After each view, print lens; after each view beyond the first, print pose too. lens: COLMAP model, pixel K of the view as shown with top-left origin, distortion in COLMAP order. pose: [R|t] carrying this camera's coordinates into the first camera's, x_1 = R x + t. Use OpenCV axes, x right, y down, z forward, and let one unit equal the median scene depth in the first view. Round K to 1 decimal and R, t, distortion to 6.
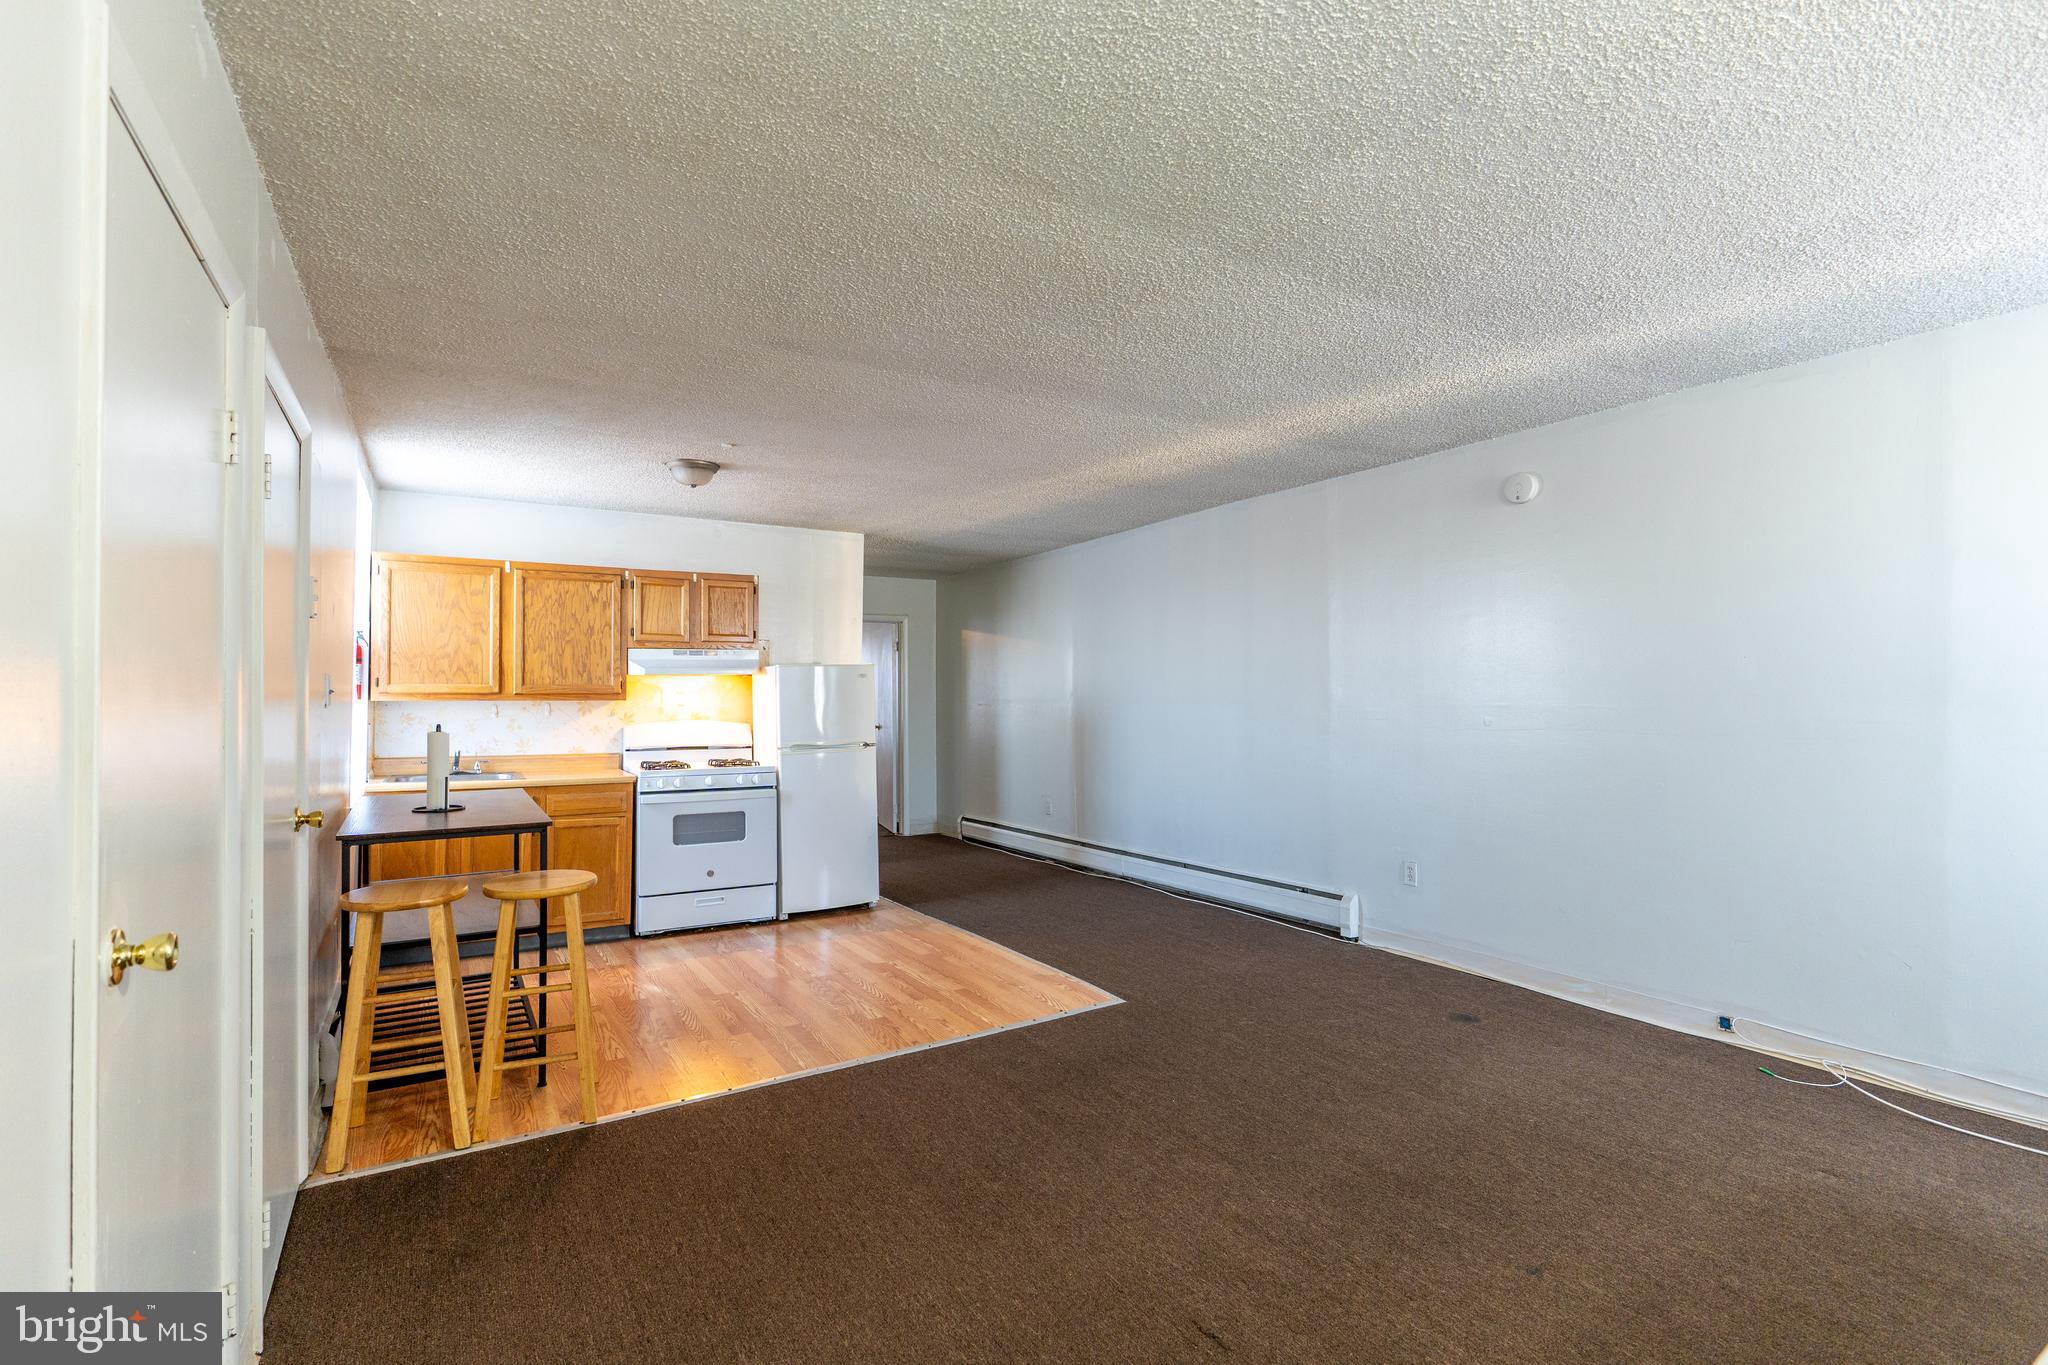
lens RADIAL K [[948.9, 0, 1024.0], [0, 948.9, 682.5], [0, 0, 1]] dist [-0.002804, 0.000024]
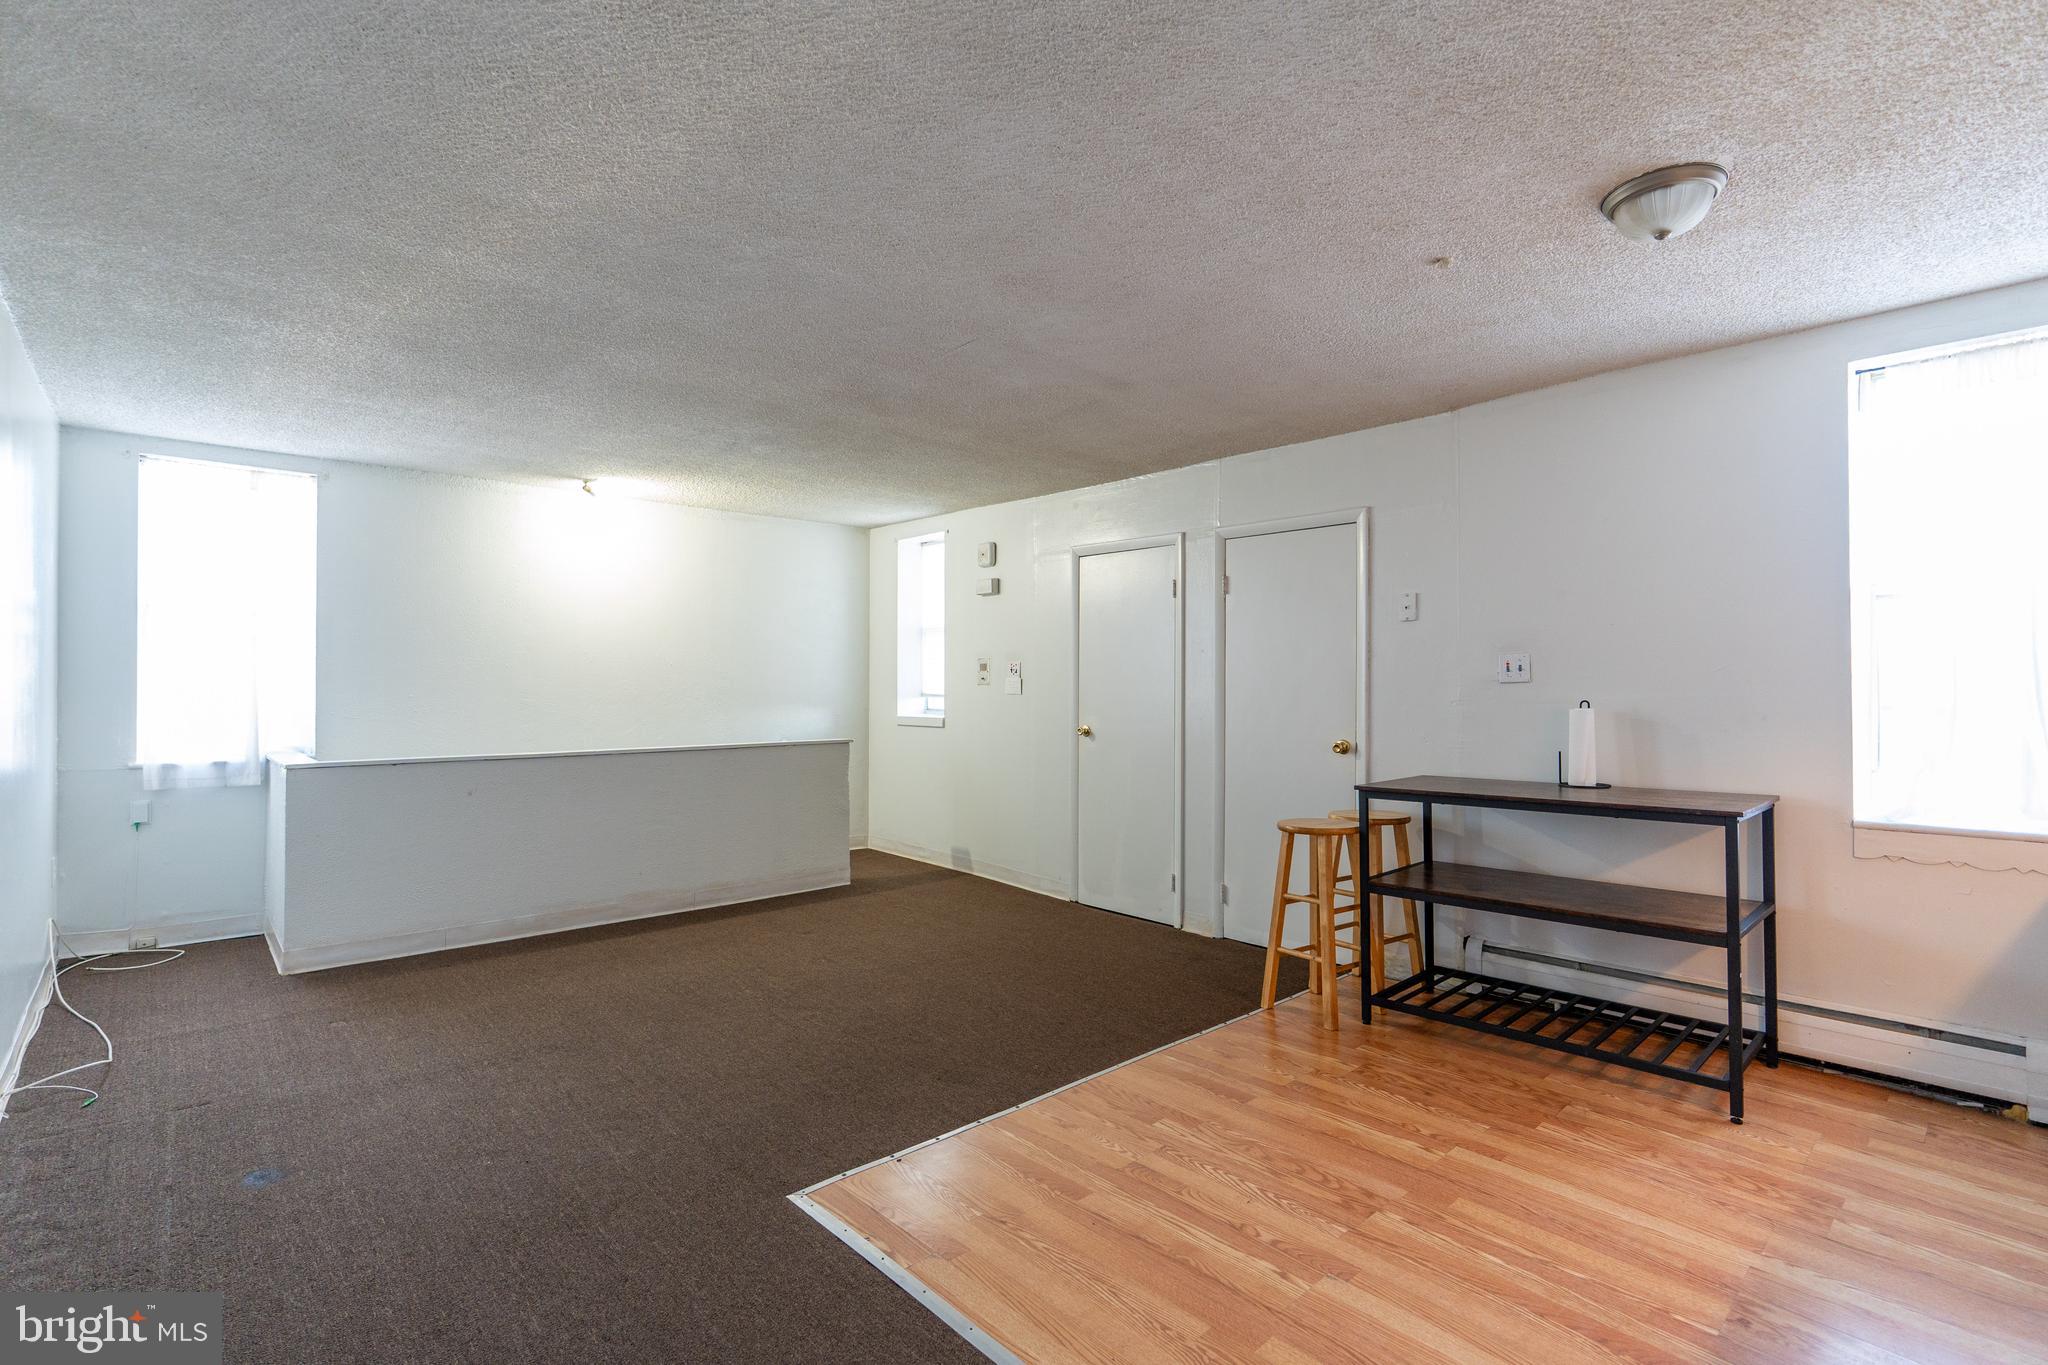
lens RADIAL K [[948.9, 0, 1024.0], [0, 948.9, 682.5], [0, 0, 1]] dist [-0.002804, 0.000024]
pose [[-0.982702, 0.002976, -0.185171, 0.056865], [0.005995, 0.999858, -0.015747, 0.024734], [0.185098, -0.016584, -0.982580, 1.260438]]
